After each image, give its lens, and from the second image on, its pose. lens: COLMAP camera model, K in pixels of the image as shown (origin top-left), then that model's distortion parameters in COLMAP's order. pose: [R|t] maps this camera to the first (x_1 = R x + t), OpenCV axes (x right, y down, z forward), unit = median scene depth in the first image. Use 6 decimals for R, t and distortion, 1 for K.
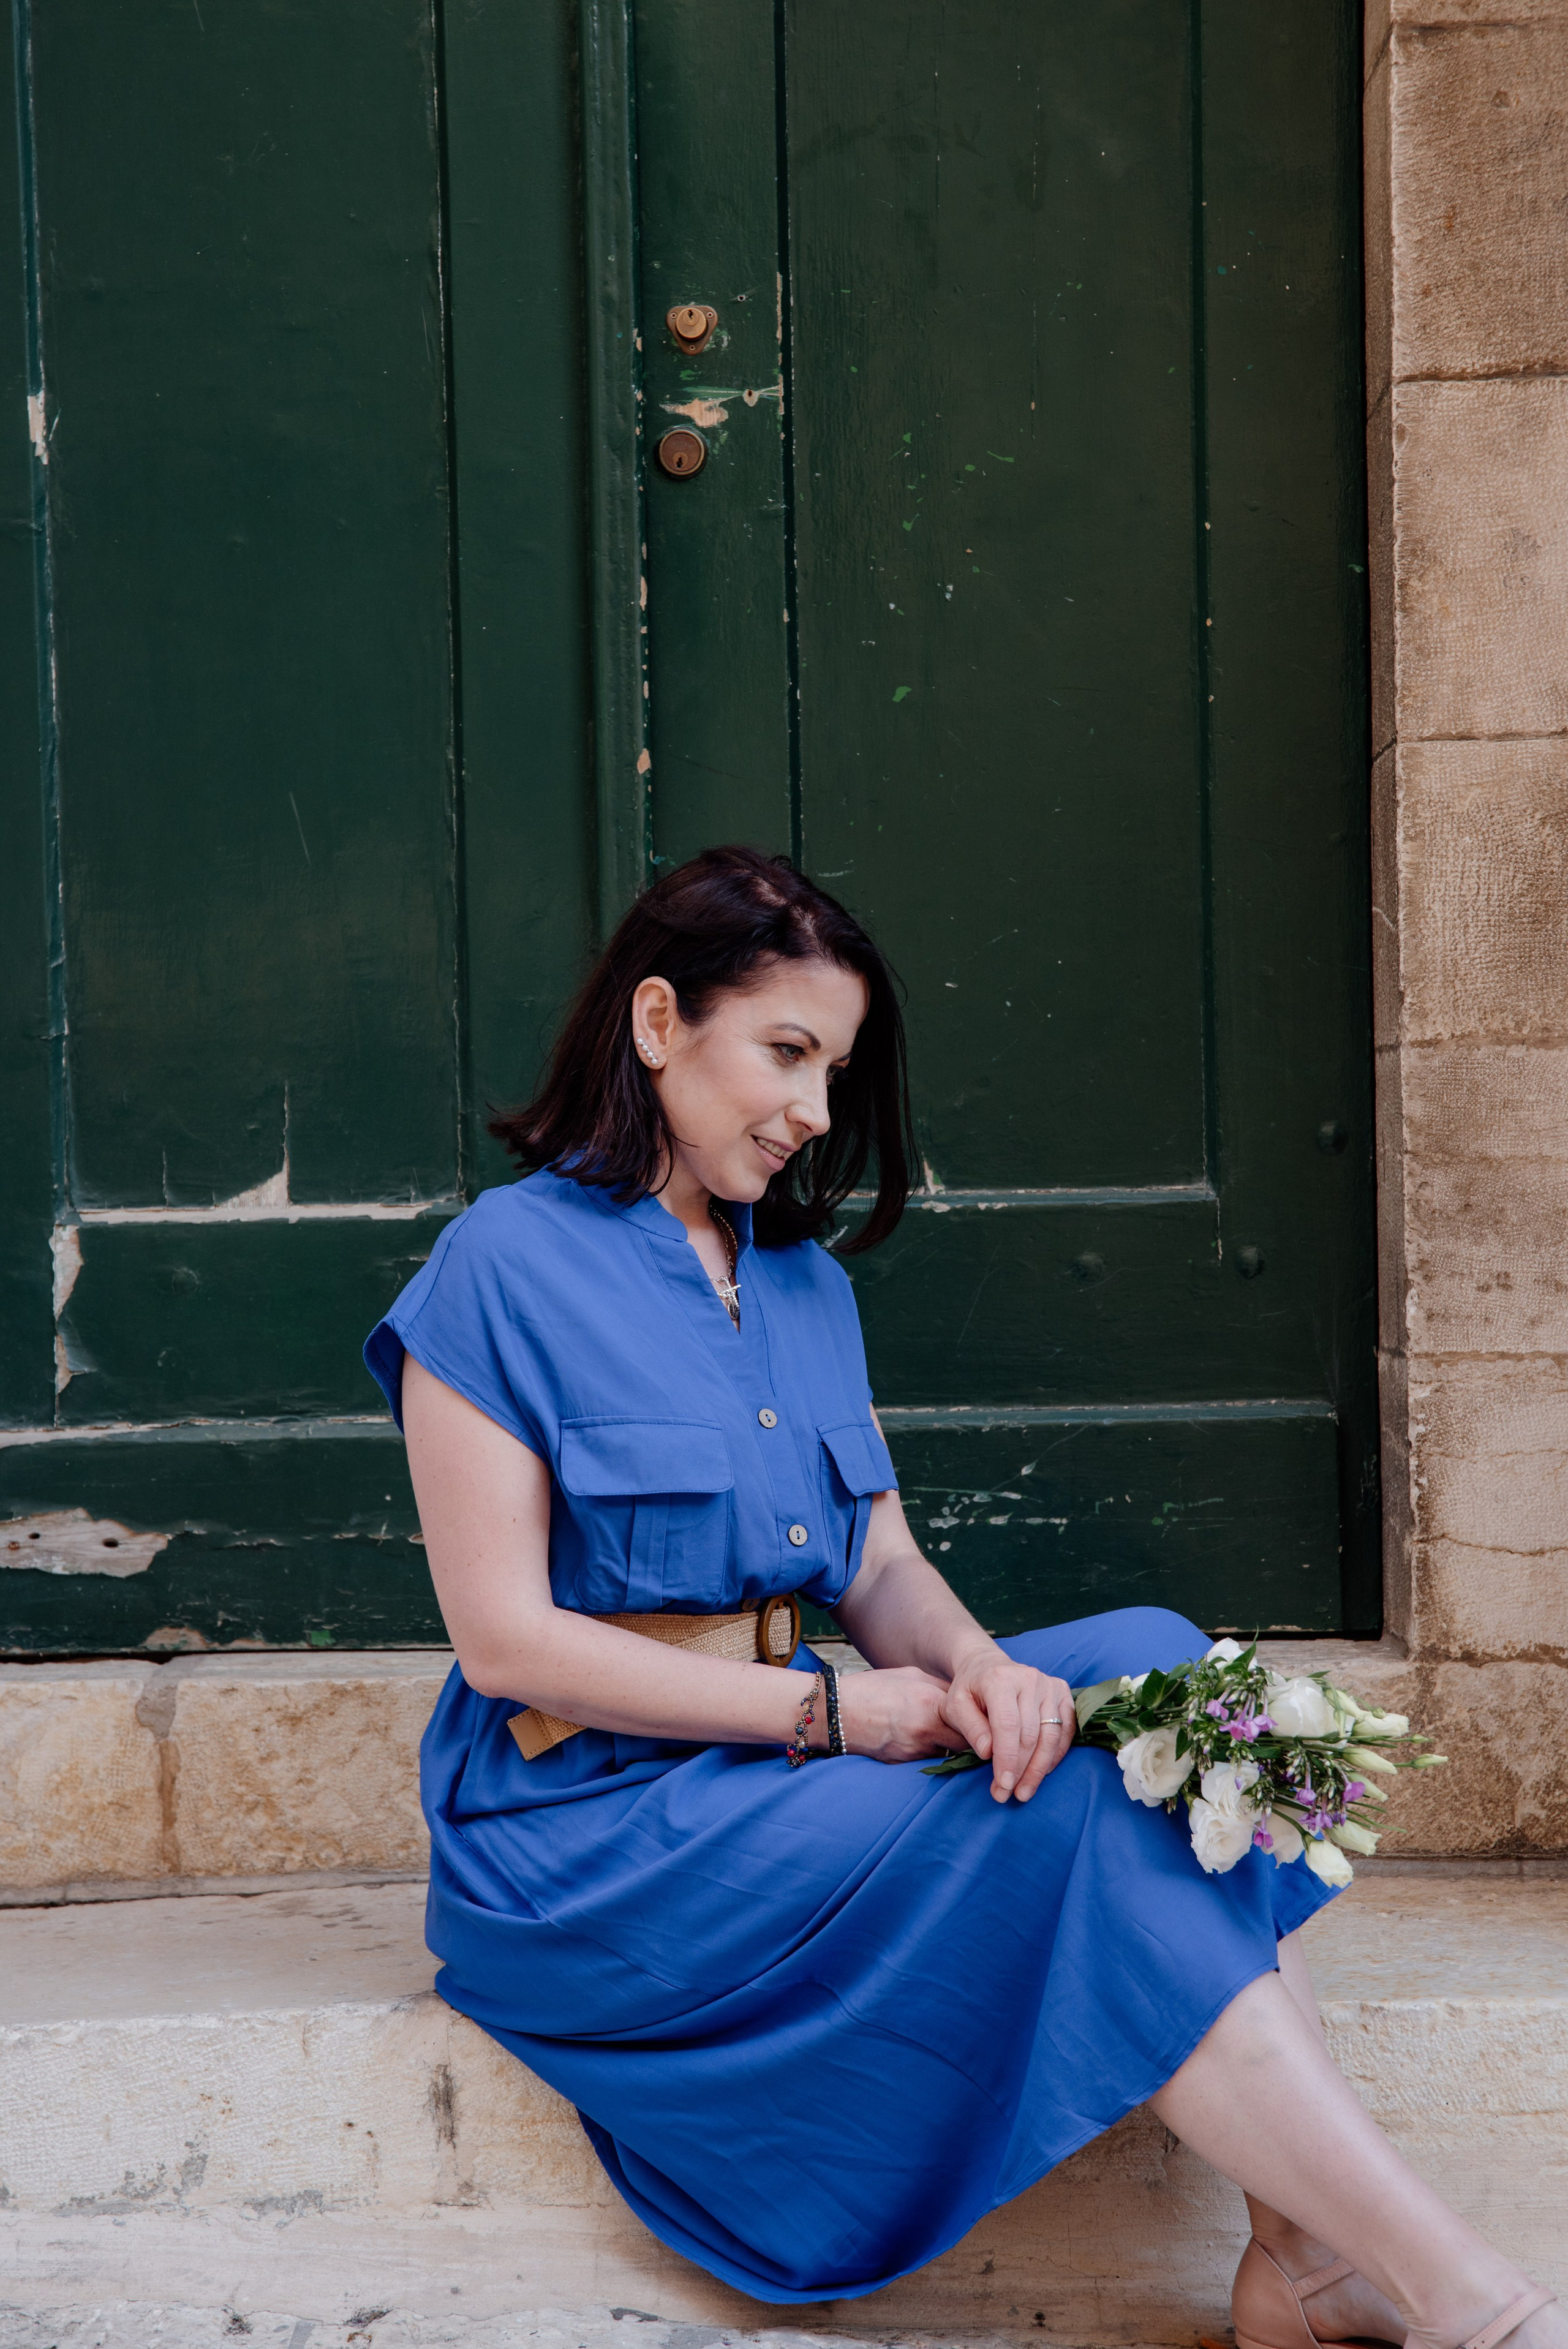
lens RADIAL K [[4377.6, 0, 777.0], [0, 4377.6, 1167.7], [0, 0, 1]] dist [0.247299, 0.000000]
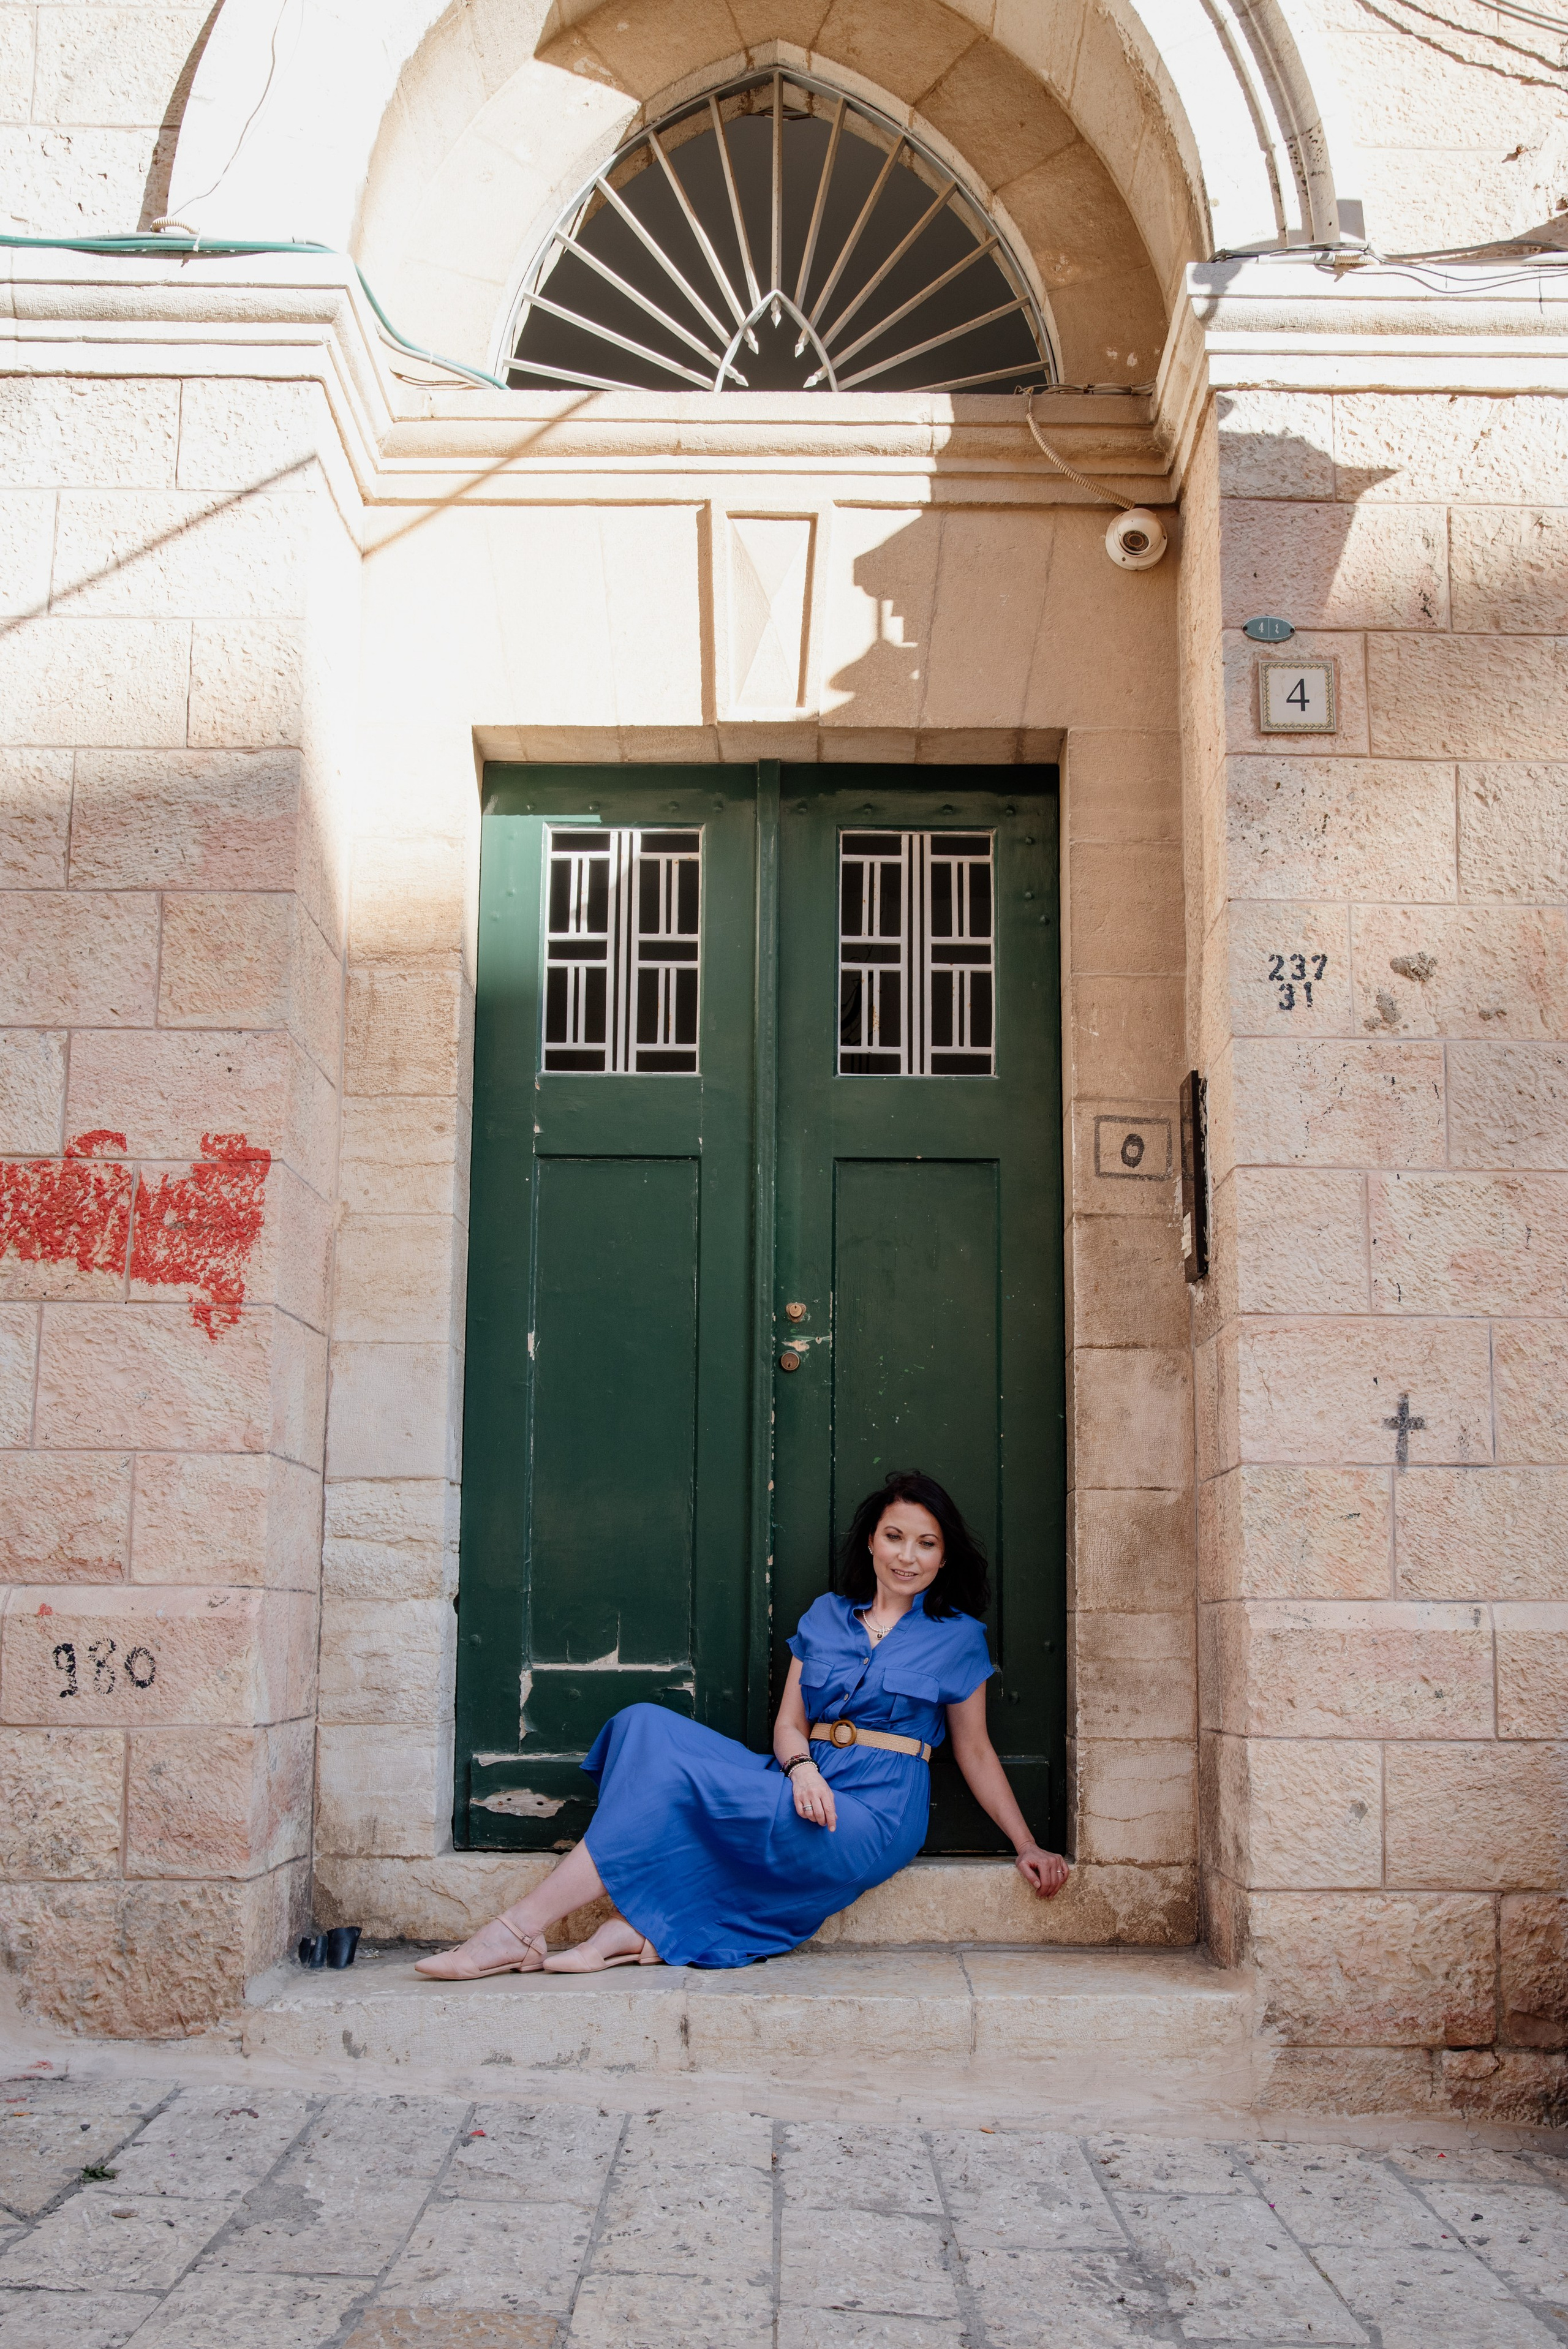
lens RADIAL K [[3098.4, 0, 802.6], [0, 3098.4, 1172.1], [0, 0, 1]] dist [-0.049422, 0.000000]
pose [[0.999317, 0.028869, 0.023085, -0.058618], [-0.025614, 0.991101, -0.130622, -0.041189], [-0.026651, 0.129941, 0.991163, -0.746734]]
